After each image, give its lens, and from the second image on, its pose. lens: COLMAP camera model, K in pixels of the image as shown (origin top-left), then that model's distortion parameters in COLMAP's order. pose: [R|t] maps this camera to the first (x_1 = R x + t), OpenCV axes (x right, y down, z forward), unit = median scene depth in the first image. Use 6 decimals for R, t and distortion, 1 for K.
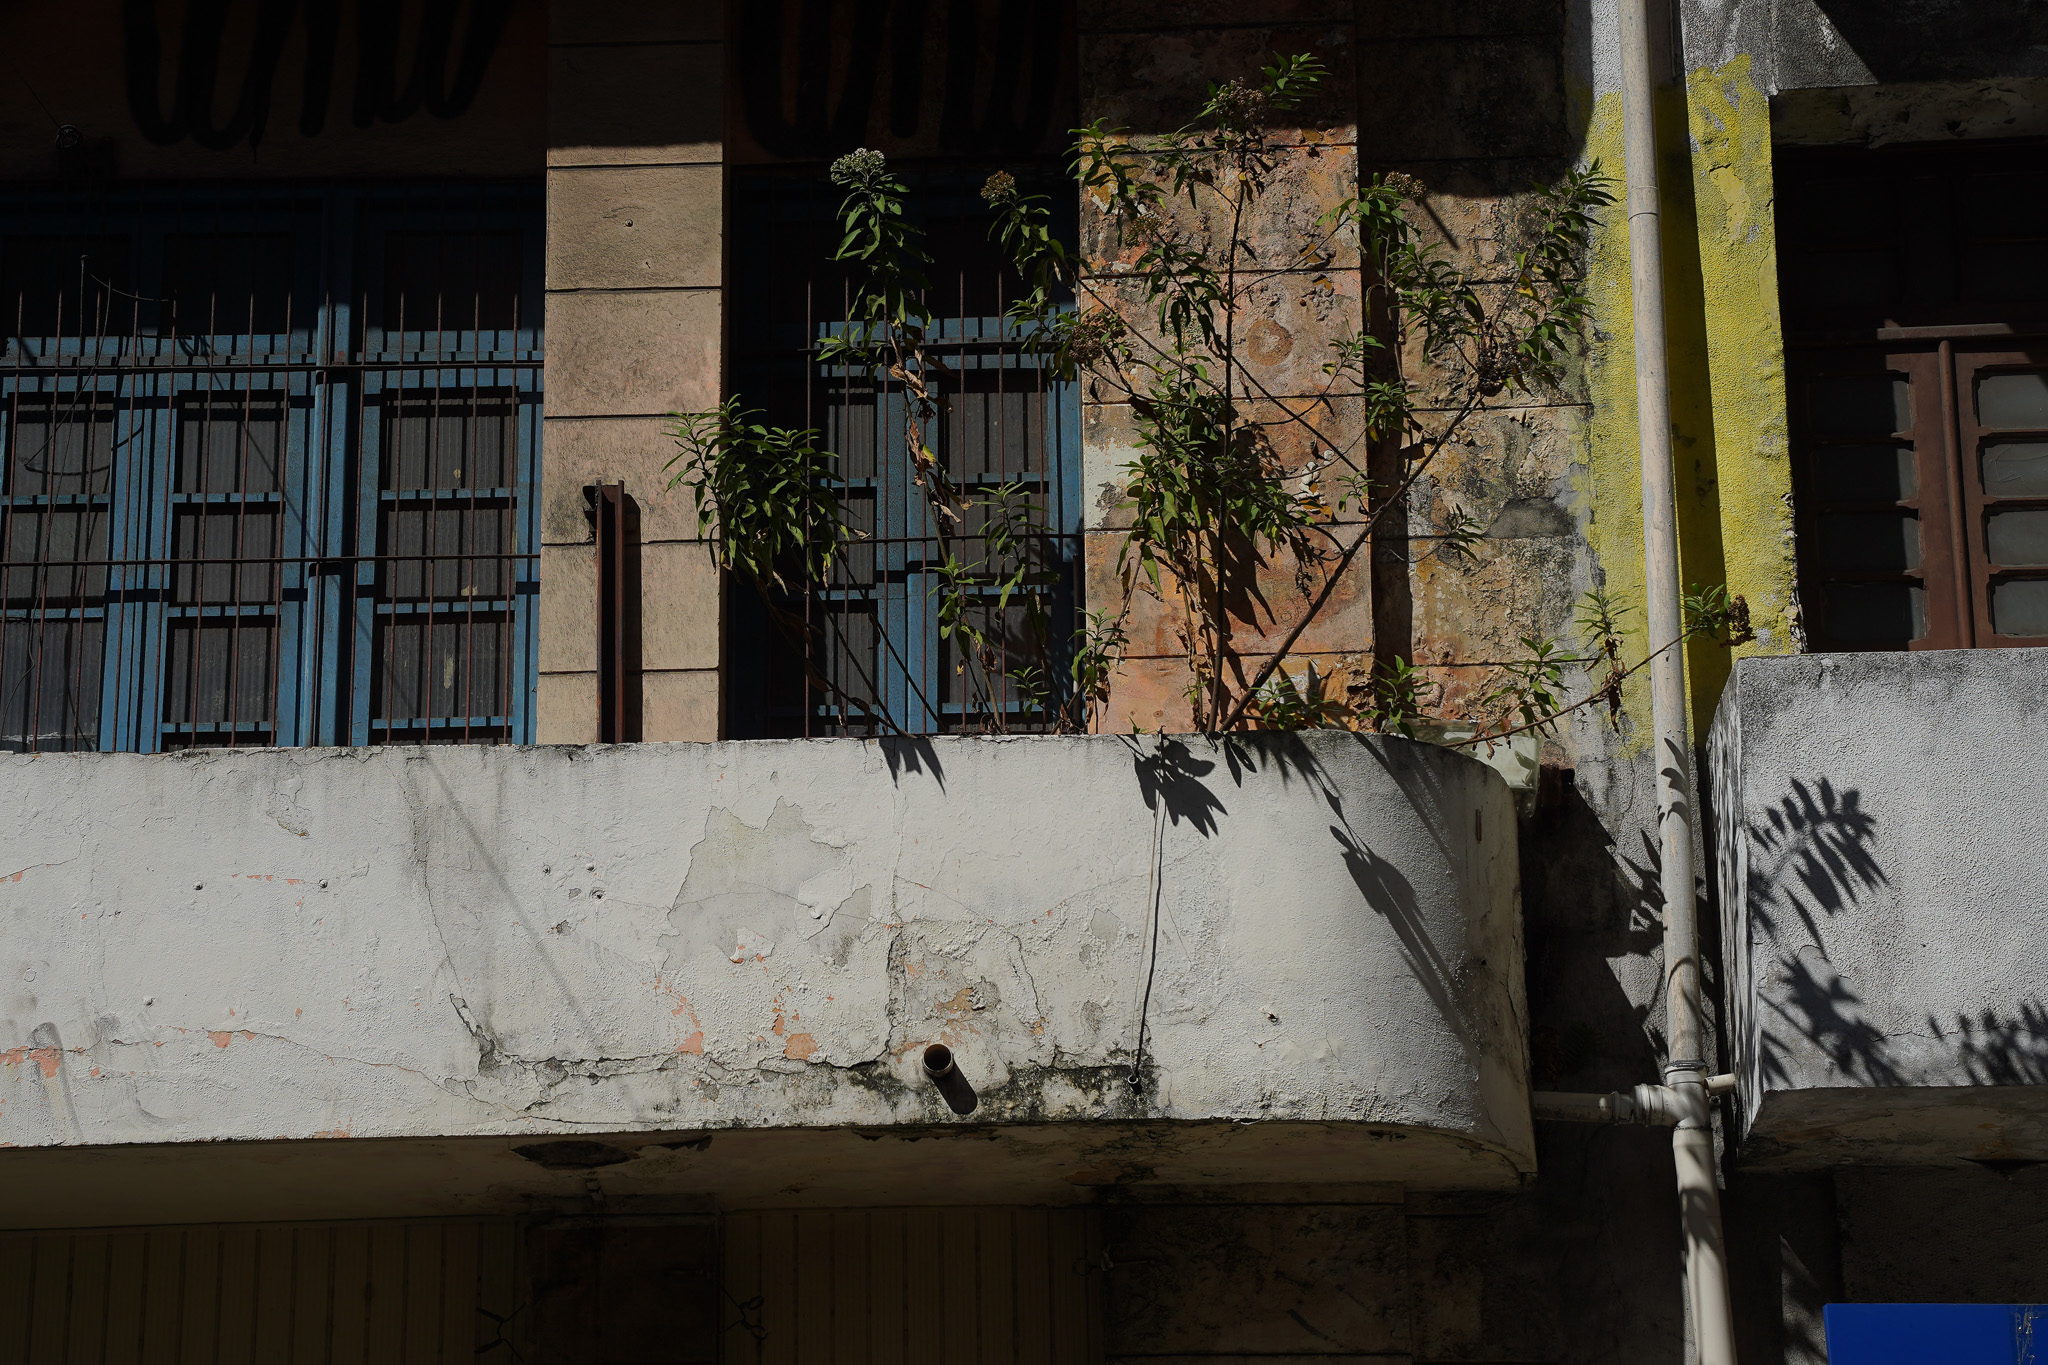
lens RADIAL K [[4893.1, 0, 948.9], [0, 4893.1, 686.3], [0, 0, 1]] dist [0.478031, 0.244121]
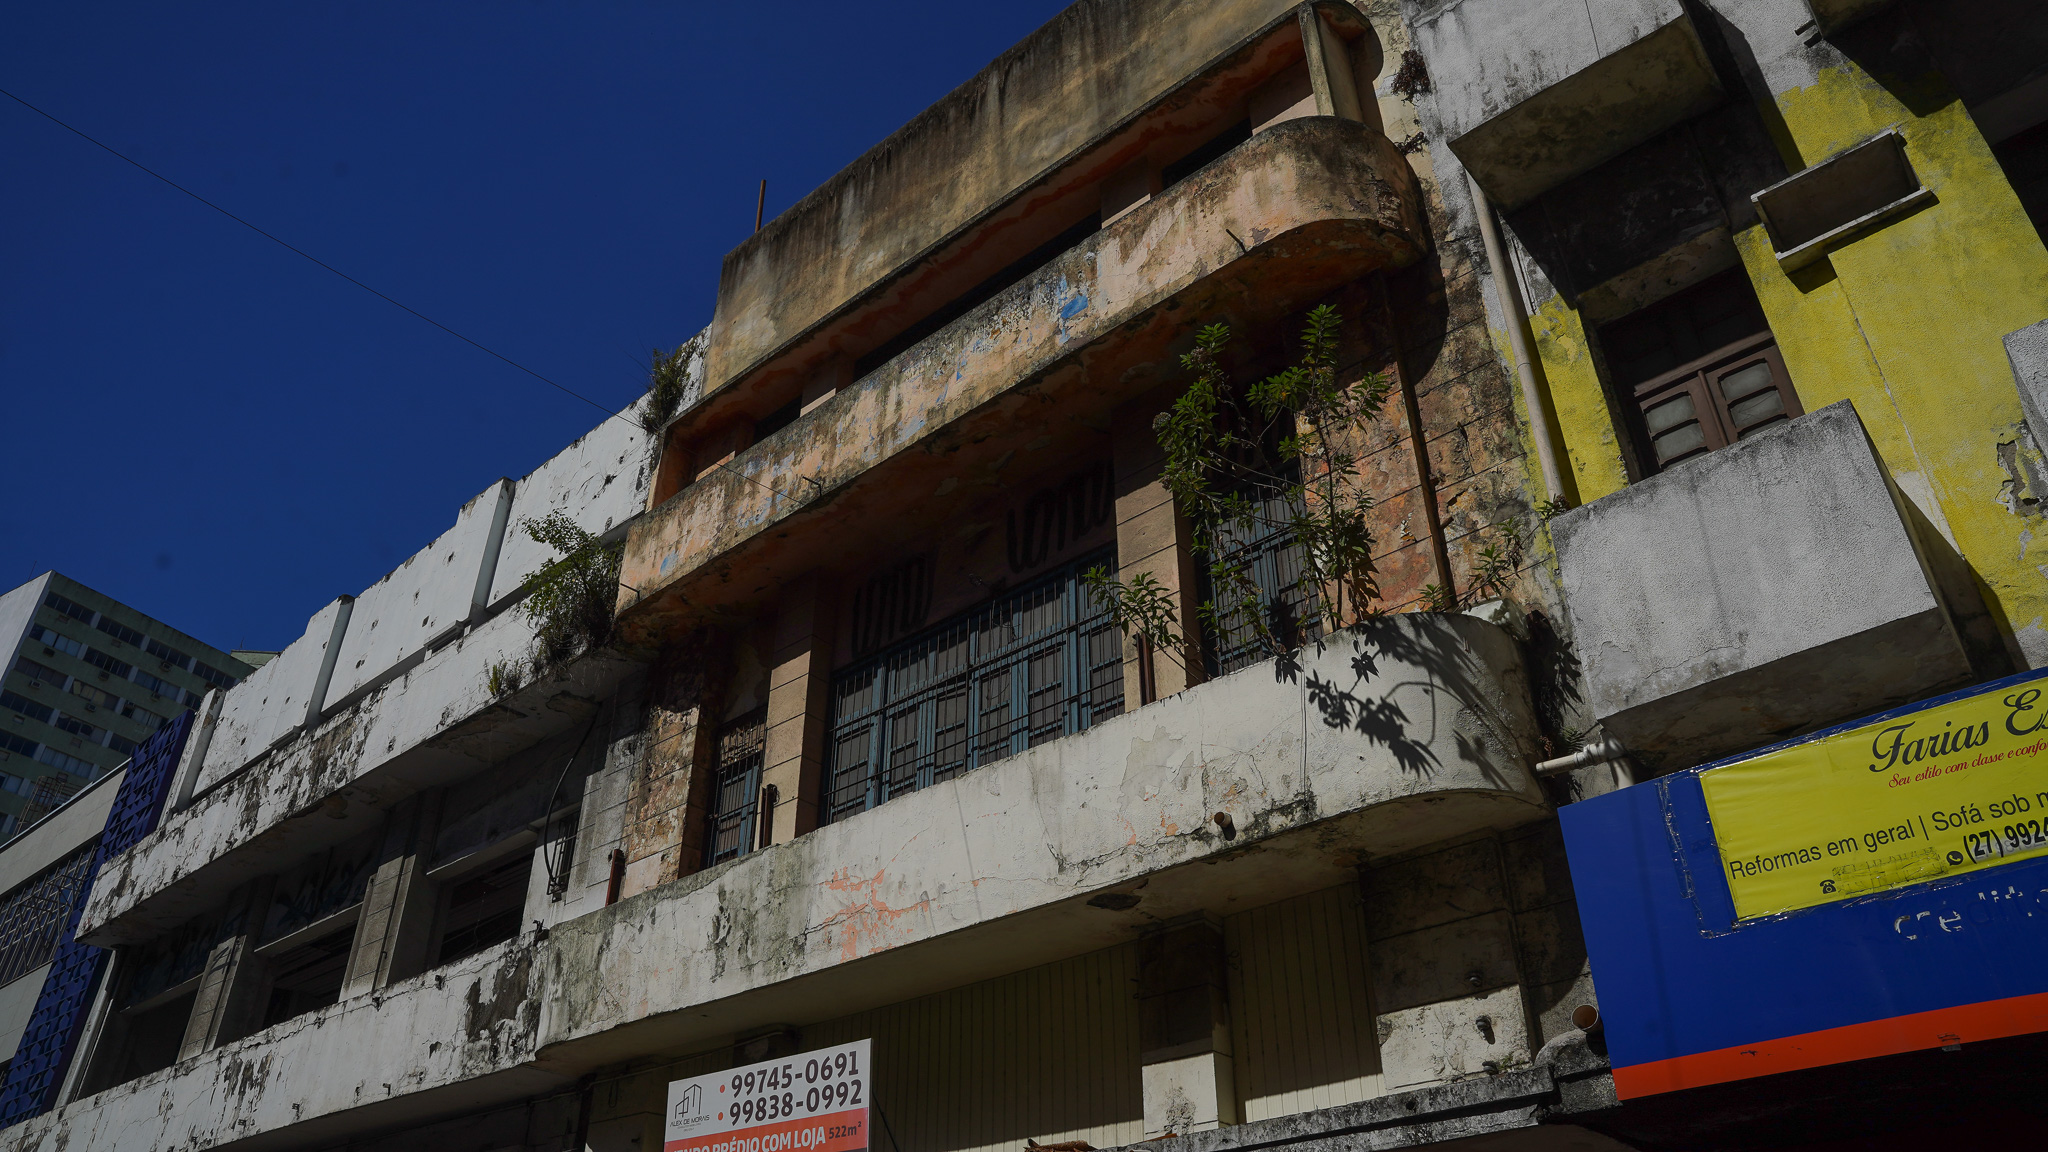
lens RADIAL K [[1409.8, 0, 1027.5], [0, 1409.8, 582.8], [0, 0, 1]] dist [-0.136765, 0.108017]
pose [[0.790264, -0.331061, -0.515637, 0.274642], [0.202200, 0.935244, -0.290575, 0.137777], [0.578445, 0.125369, 0.806030, 0.442127]]
